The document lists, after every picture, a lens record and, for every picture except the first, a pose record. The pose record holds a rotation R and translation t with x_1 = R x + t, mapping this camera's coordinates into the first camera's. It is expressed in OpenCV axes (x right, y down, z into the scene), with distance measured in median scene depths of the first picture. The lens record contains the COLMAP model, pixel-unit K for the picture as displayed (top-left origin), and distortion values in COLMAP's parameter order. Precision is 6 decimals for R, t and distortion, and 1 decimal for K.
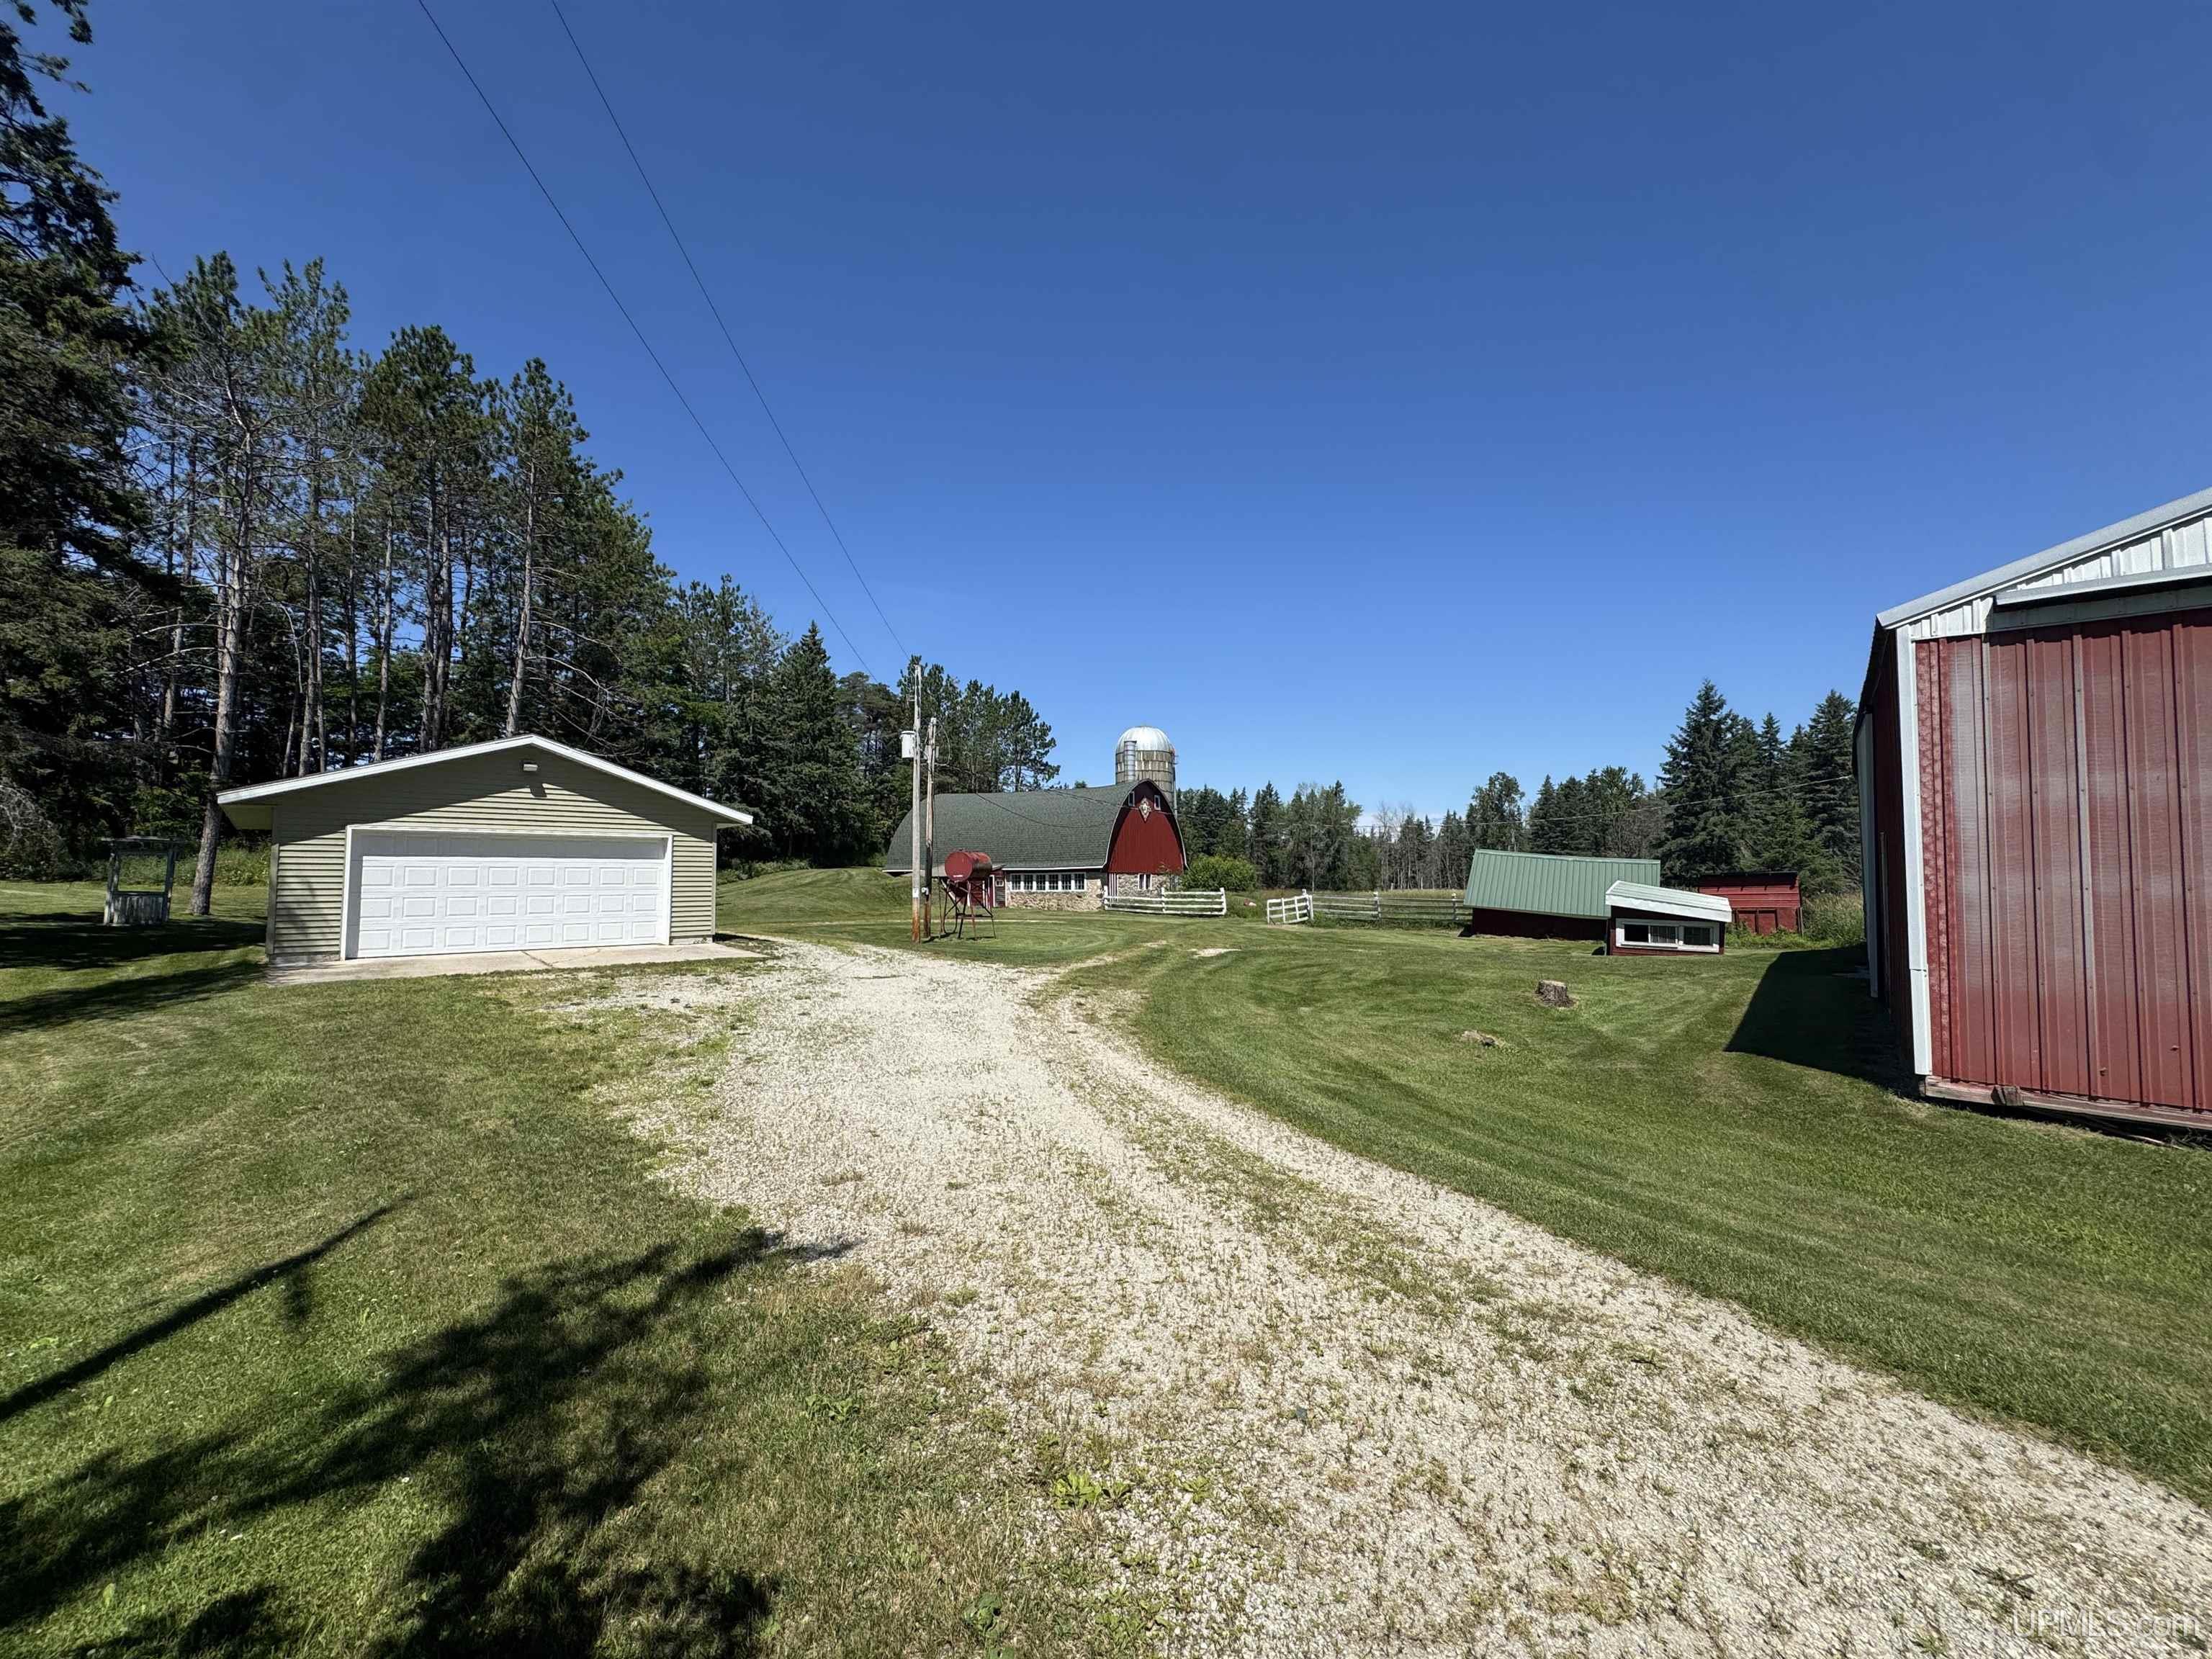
lens RADIAL K [[889.7, 0, 1109.3], [0, 889.7, 825.6], [0, 0, 1]] dist [-0.002388, 0.000021]
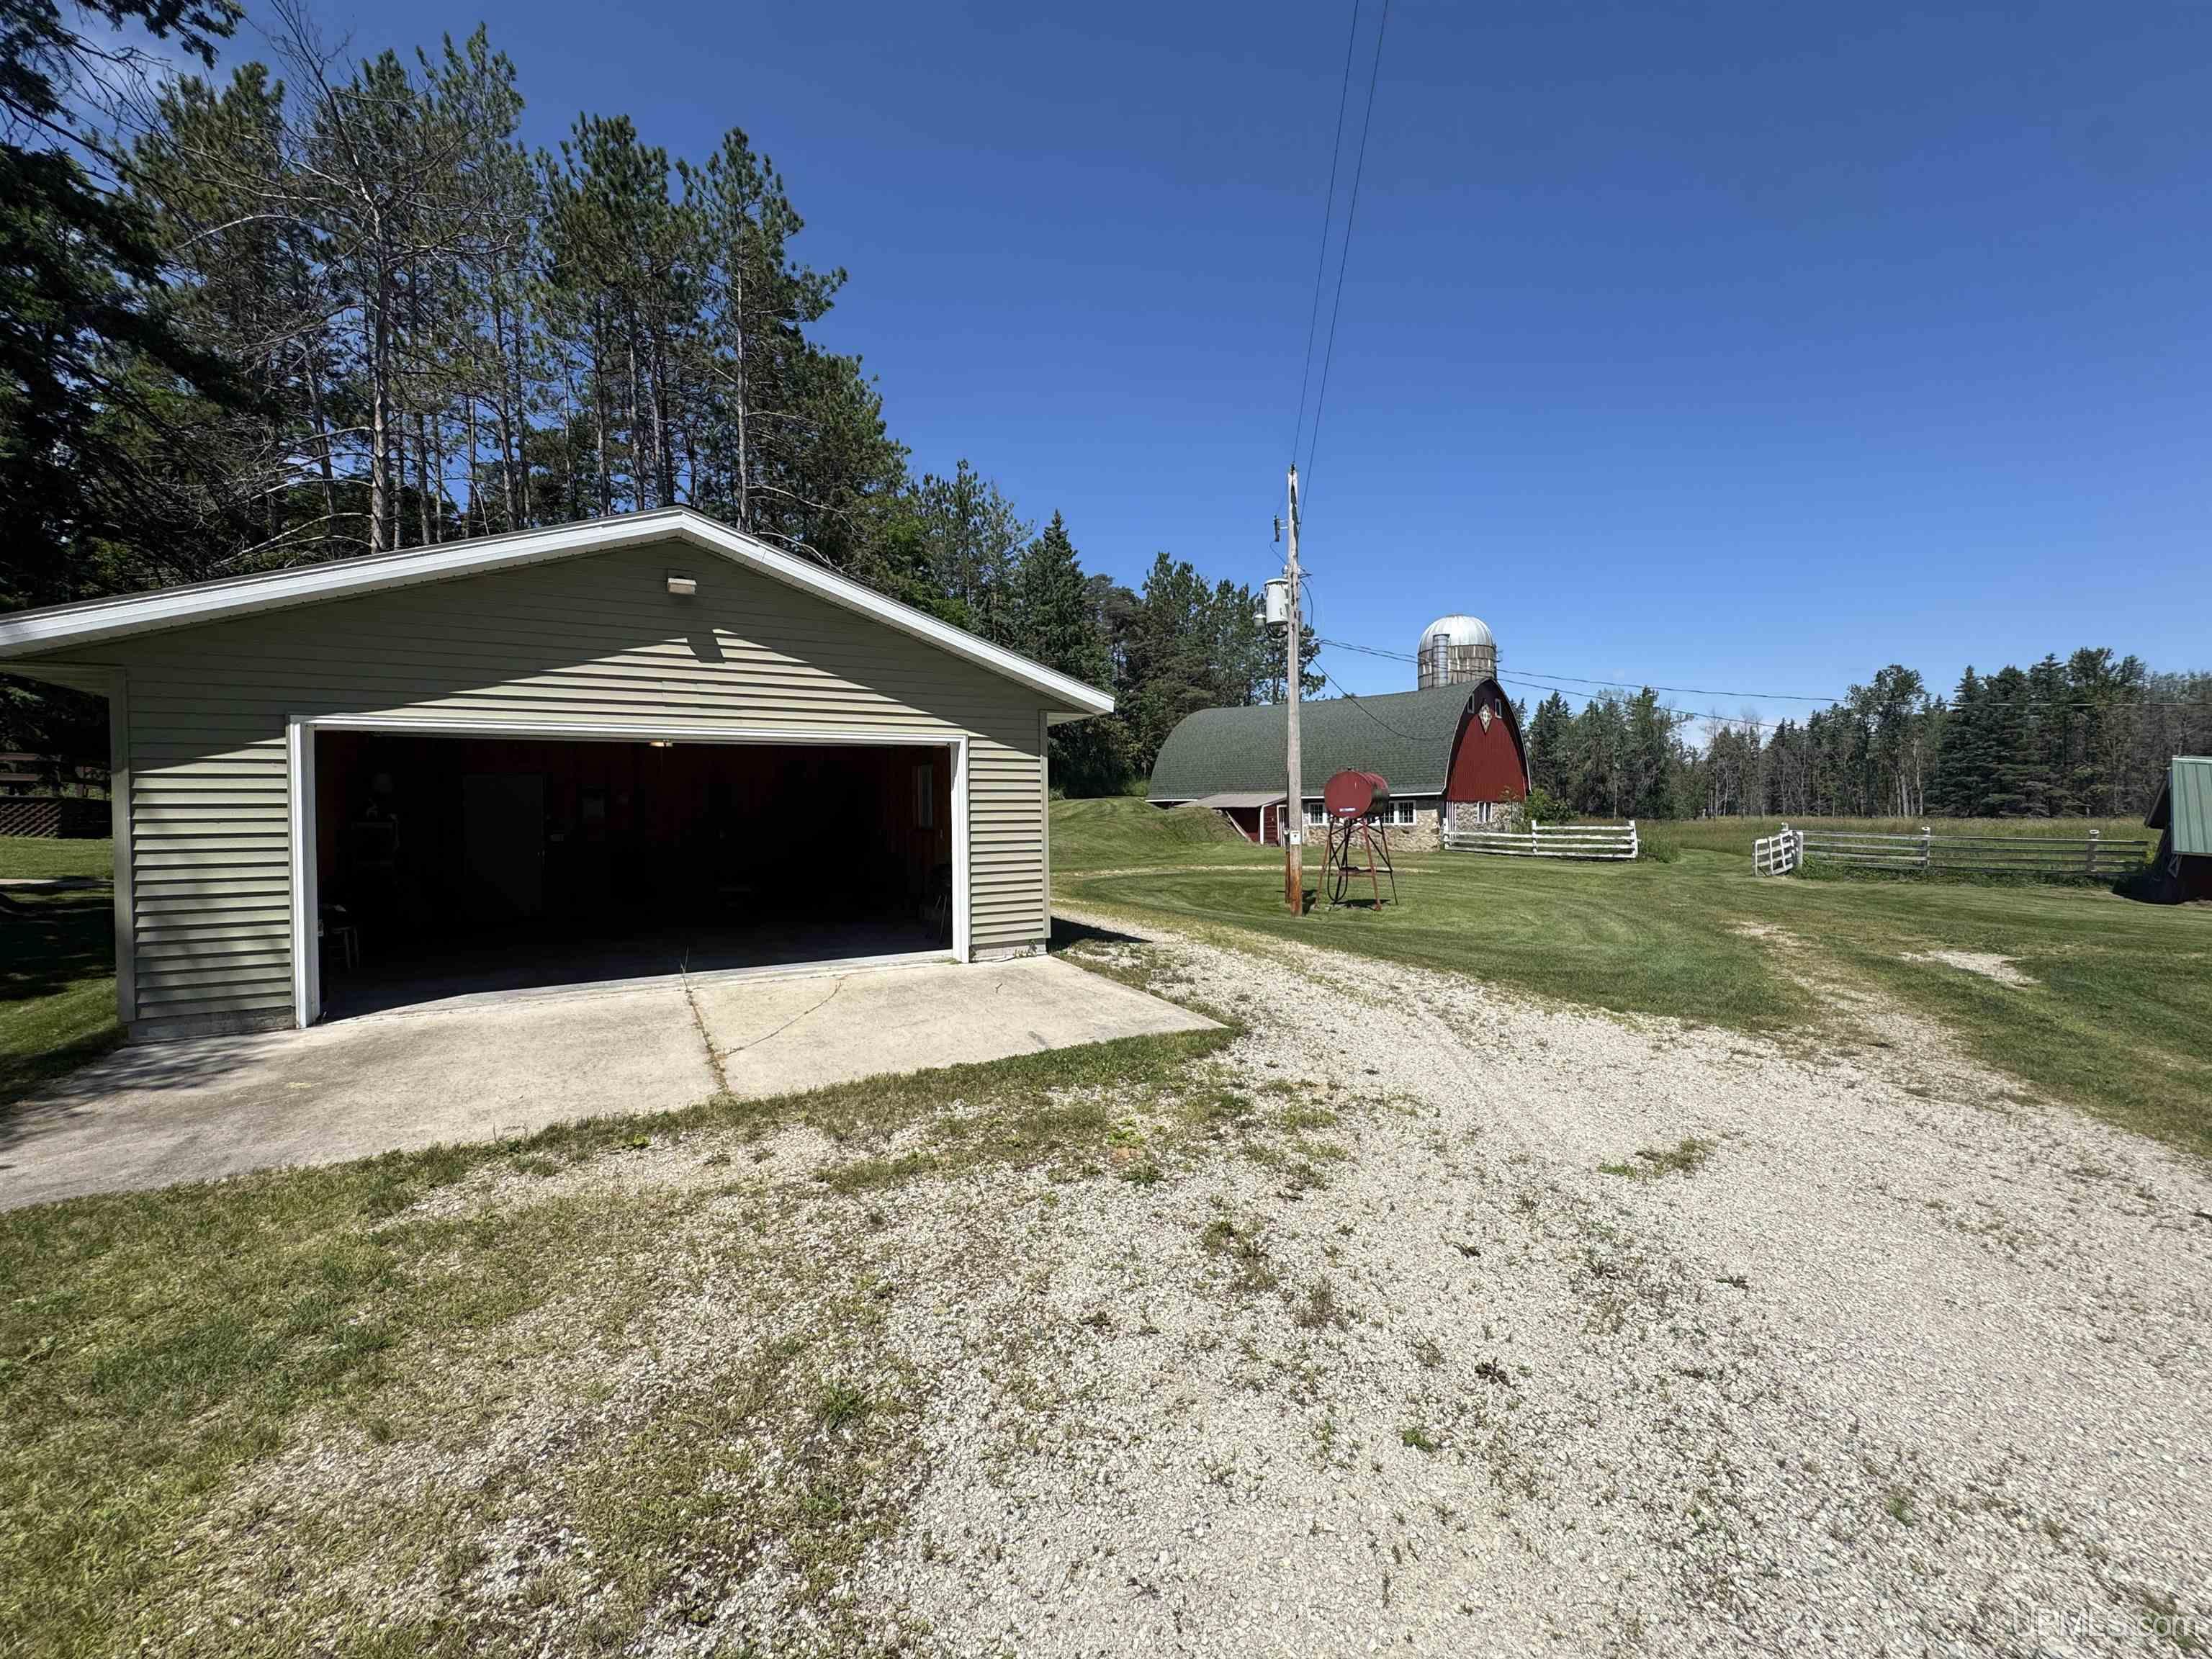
lens RADIAL K [[889.7, 0, 1105.9], [0, 889.7, 819.8], [0, 0, 1]] dist [-0.002388, 0.000021]
pose [[0.972288, -0.004415, -0.233745, -0.096067], [0.021928, 0.997136, 0.072378, 0.006863], [0.232756, -0.075497, 0.969600, 0.172006]]
